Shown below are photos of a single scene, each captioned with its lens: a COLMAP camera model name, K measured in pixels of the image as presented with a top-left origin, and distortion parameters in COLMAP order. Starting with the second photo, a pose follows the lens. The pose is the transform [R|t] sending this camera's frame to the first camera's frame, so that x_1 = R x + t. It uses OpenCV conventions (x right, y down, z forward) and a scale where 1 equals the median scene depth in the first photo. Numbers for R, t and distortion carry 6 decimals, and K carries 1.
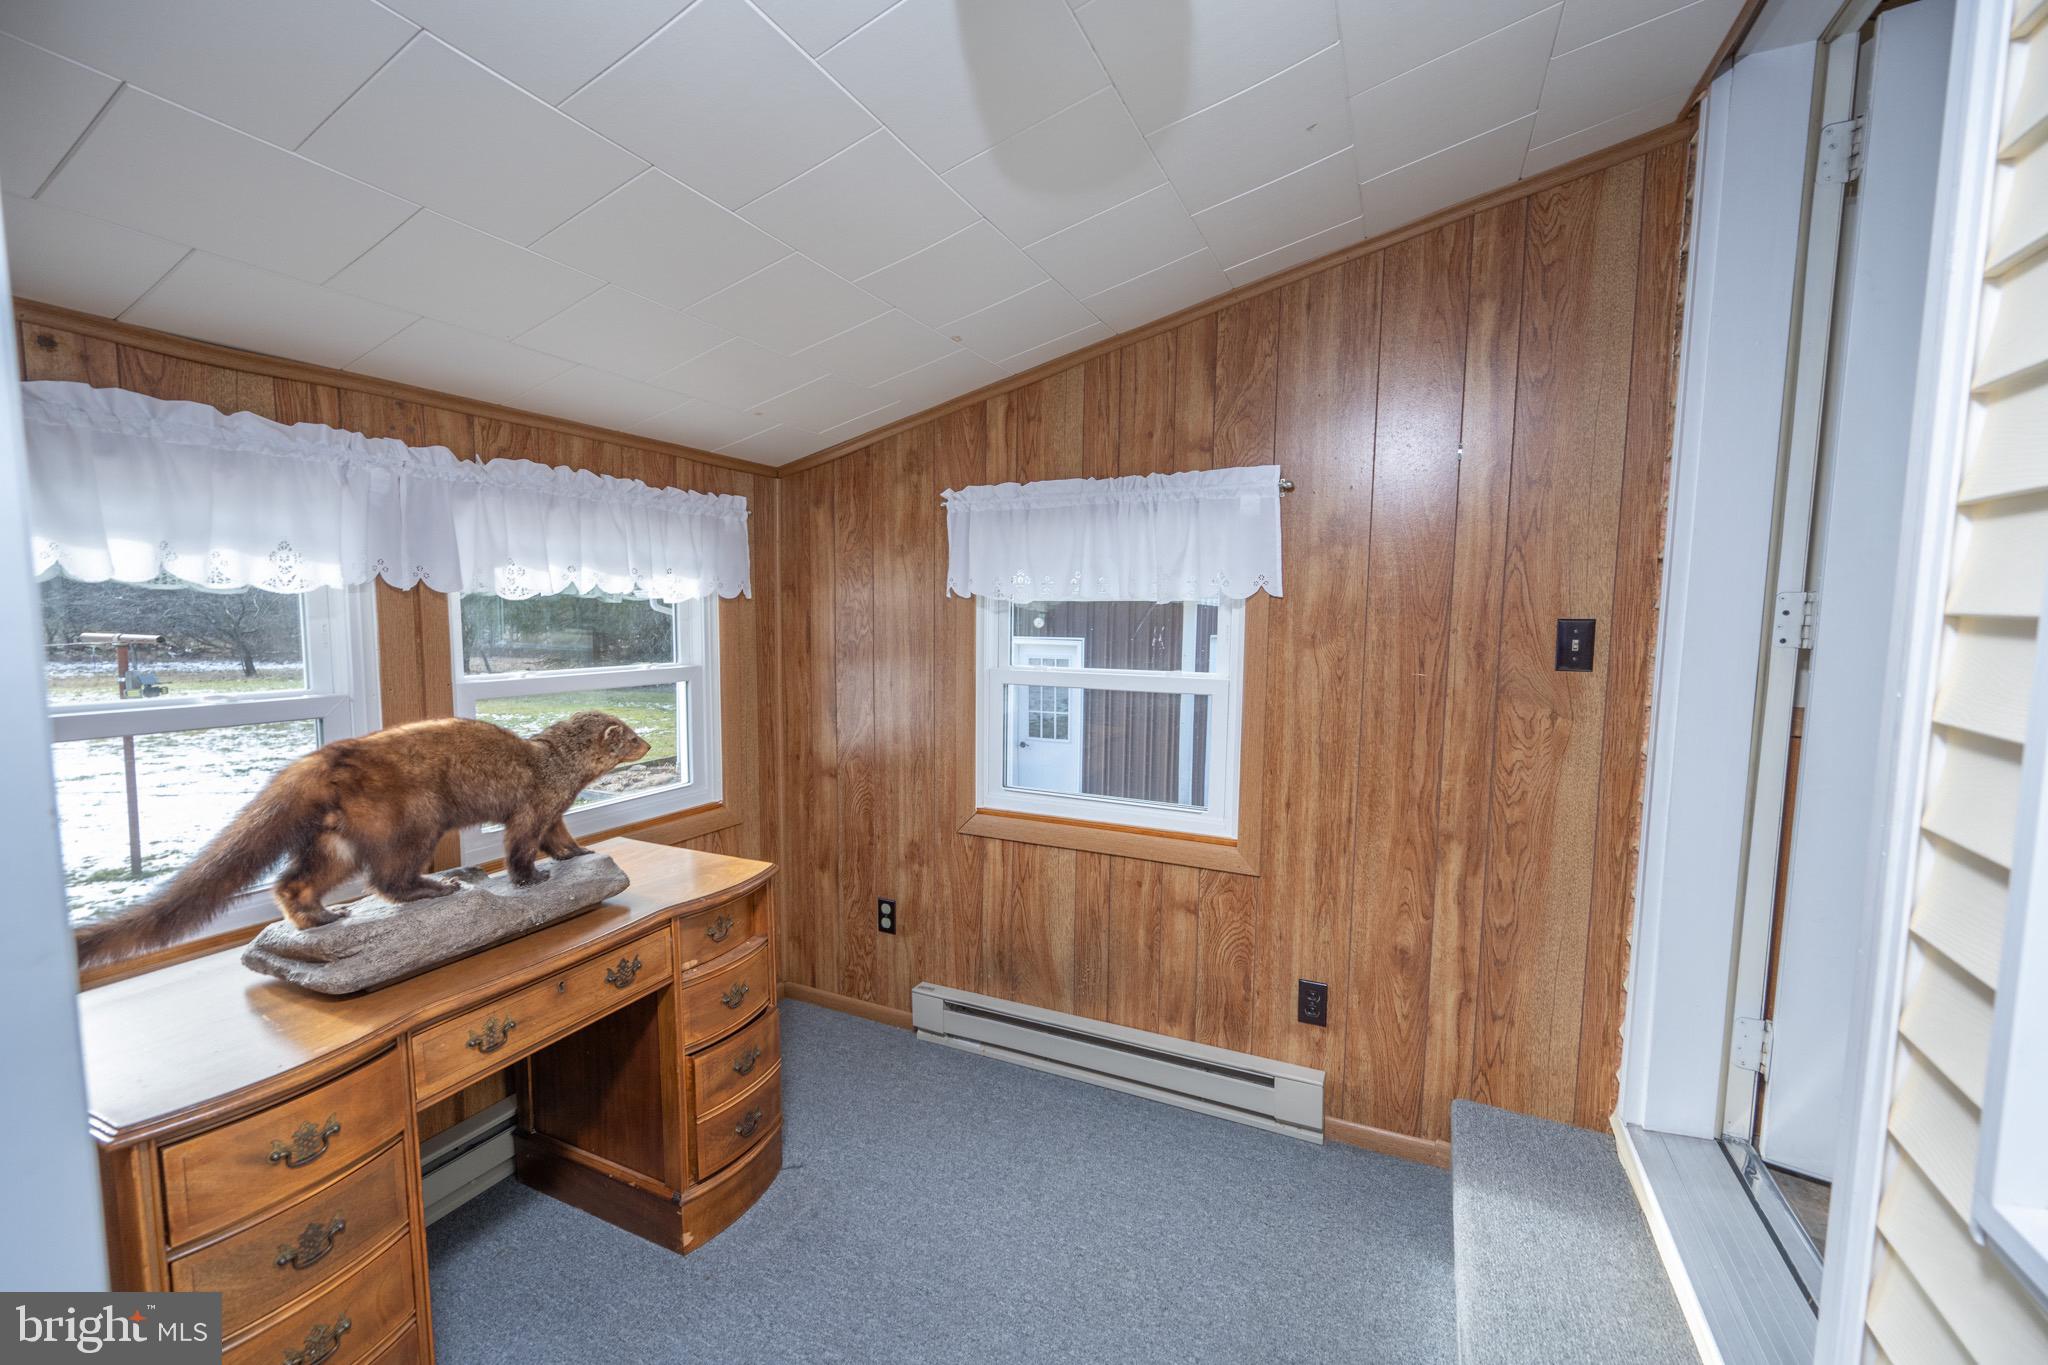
lens RADIAL K [[825.4, 0, 1018.7], [0, 825.4, 688.2], [0, 0, 1]] dist [-0.000229, -0.000418]
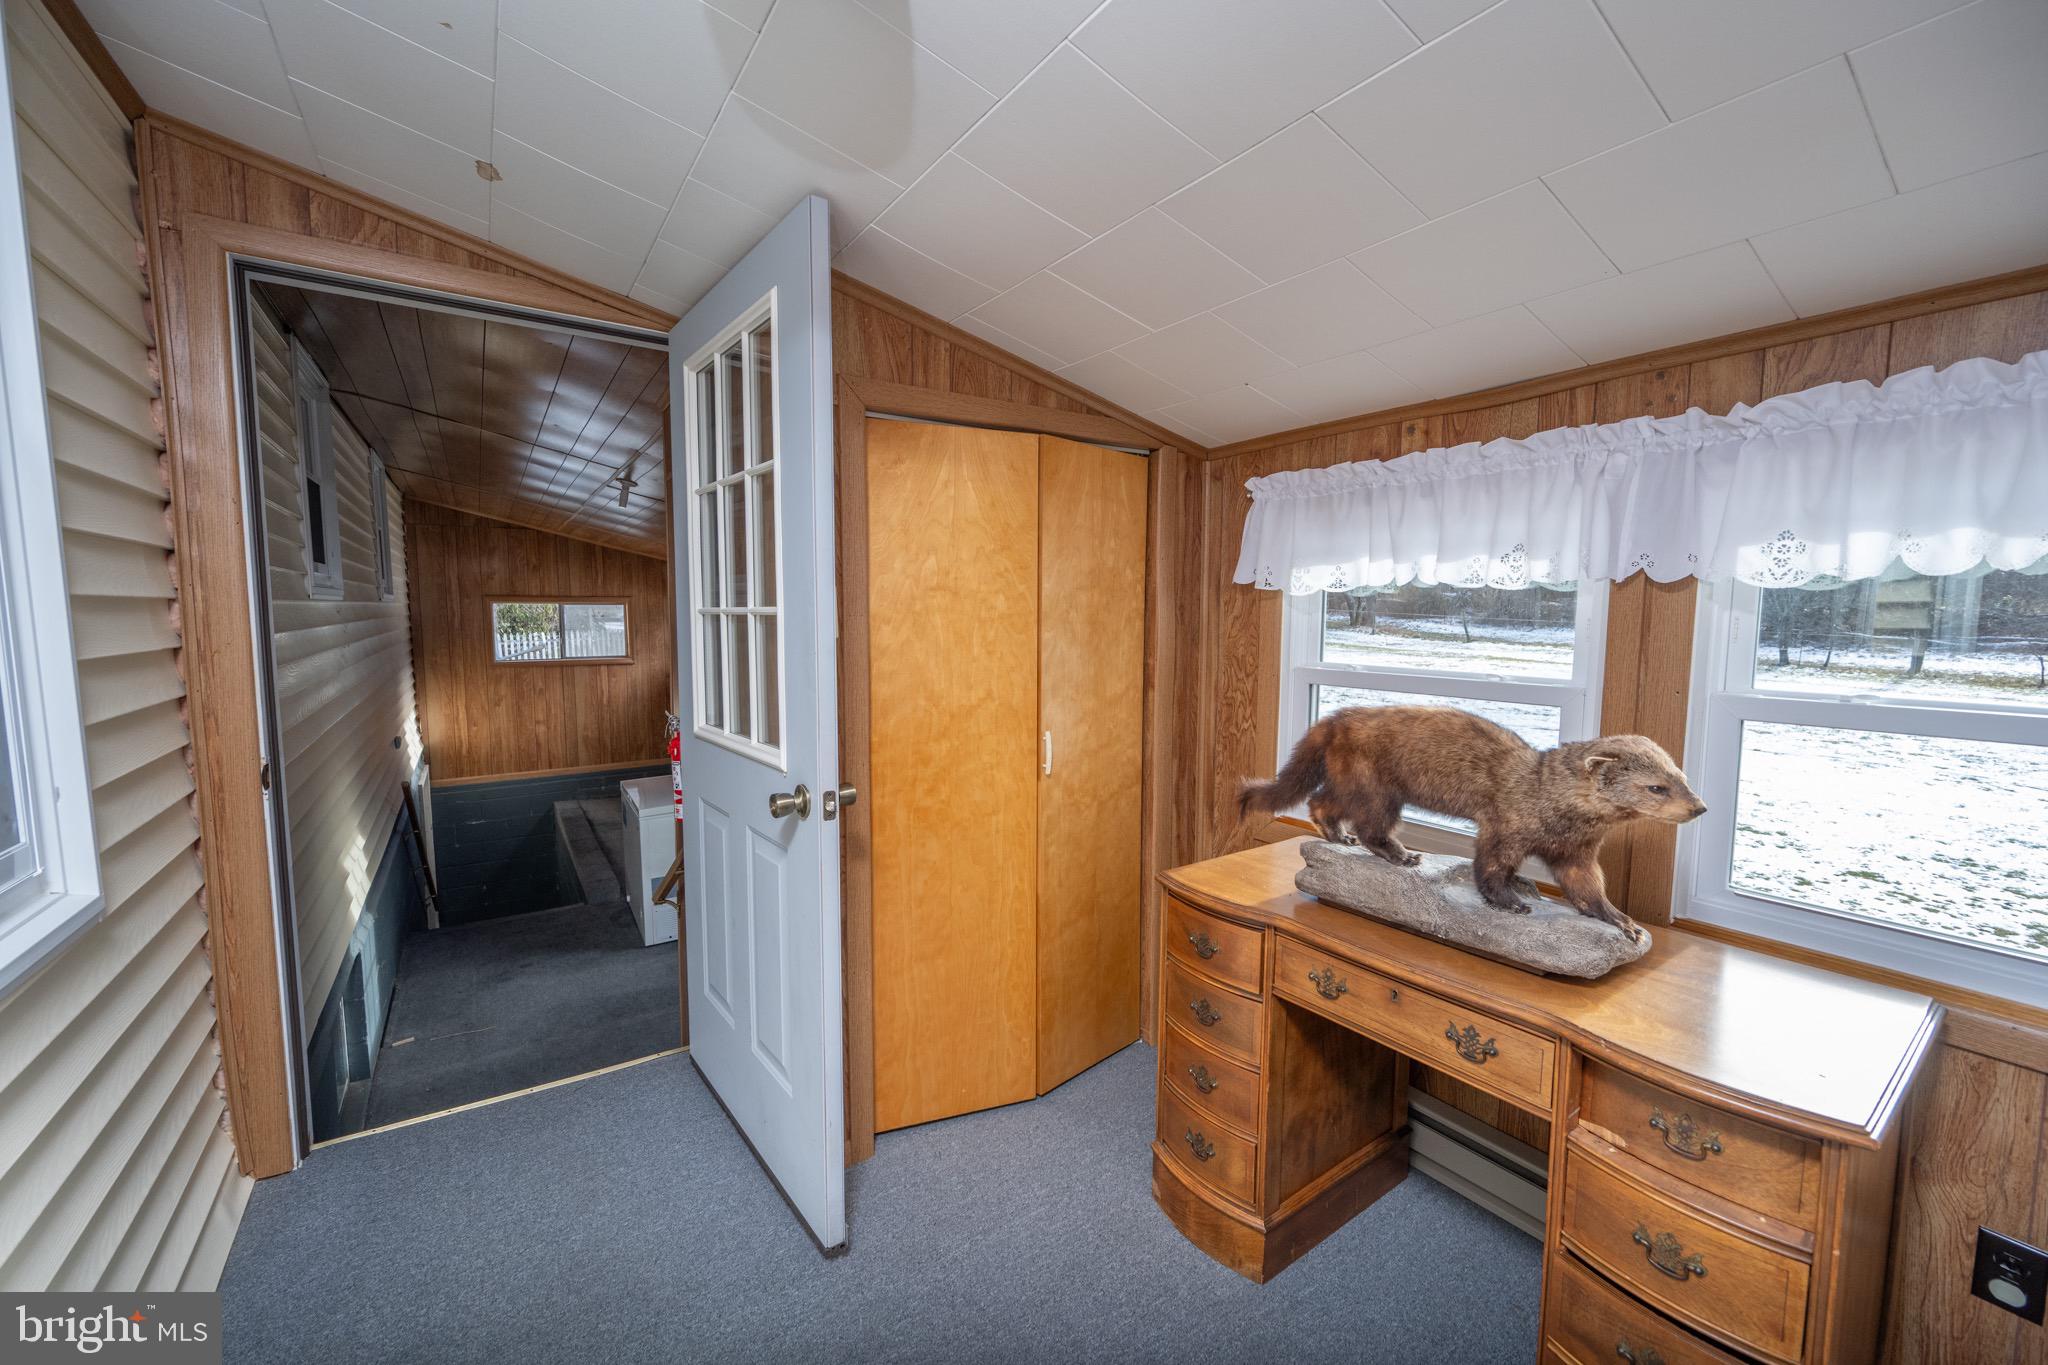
lens RADIAL K [[825.4, 0, 1018.7], [0, 825.4, 688.2], [0, 0, 1]] dist [-0.000229, -0.000418]
pose [[-0.523419, 0.087203, -0.847601, 0.438122], [-0.070484, 0.986909, 0.145062, -0.096954], [0.849155, 0.135670, -0.510421, 0.998079]]
